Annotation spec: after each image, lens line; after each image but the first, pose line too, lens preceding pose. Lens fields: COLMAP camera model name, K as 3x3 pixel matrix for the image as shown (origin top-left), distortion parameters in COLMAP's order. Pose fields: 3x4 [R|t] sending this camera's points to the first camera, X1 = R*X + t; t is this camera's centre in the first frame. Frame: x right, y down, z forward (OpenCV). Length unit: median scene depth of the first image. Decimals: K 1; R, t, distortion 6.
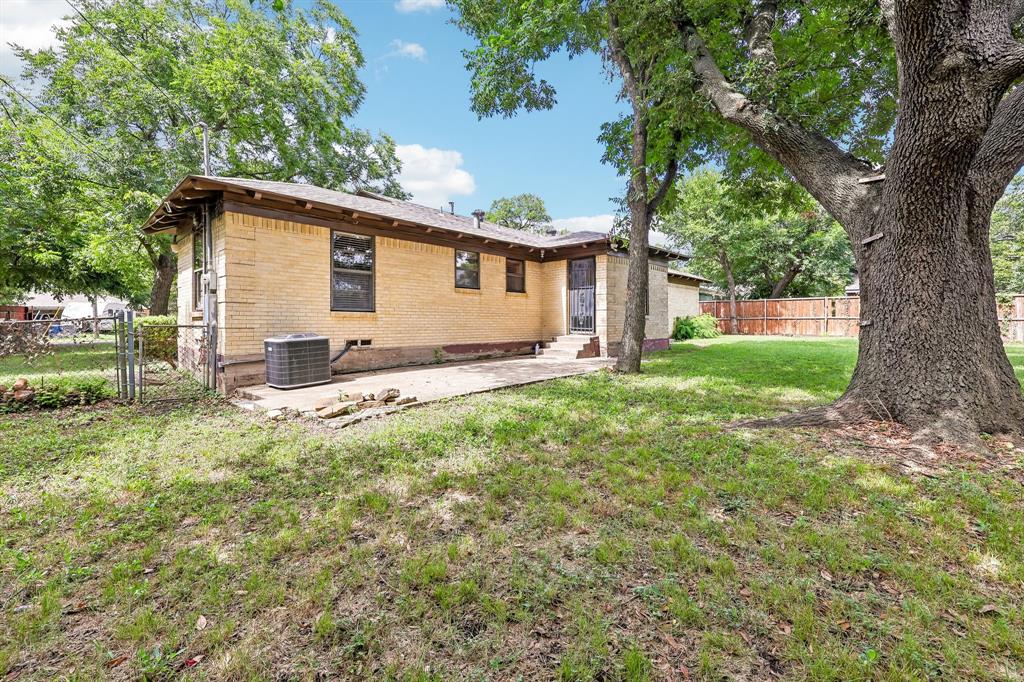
lens RADIAL K [[421.8, 0, 515.8], [0, 421.8, 330.4], [0, 0, 1]] dist [-0.002242, 0.000199]
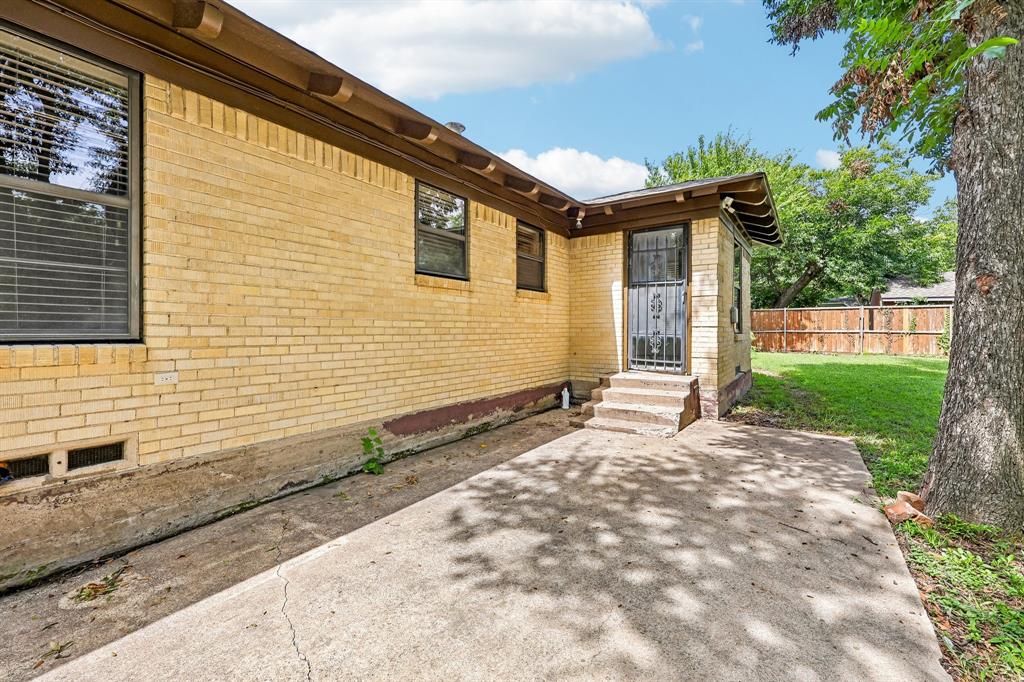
lens RADIAL K [[421.8, 0, 515.8], [0, 421.8, 330.4], [0, 0, 1]] dist [-0.002242, 0.000199]
pose [[0.989403, 0.000256, 0.145198, -0.095461], [0.002311, 0.999844, -0.017510, -0.034716], [-0.145180, 0.017660, 0.989248, 0.517905]]
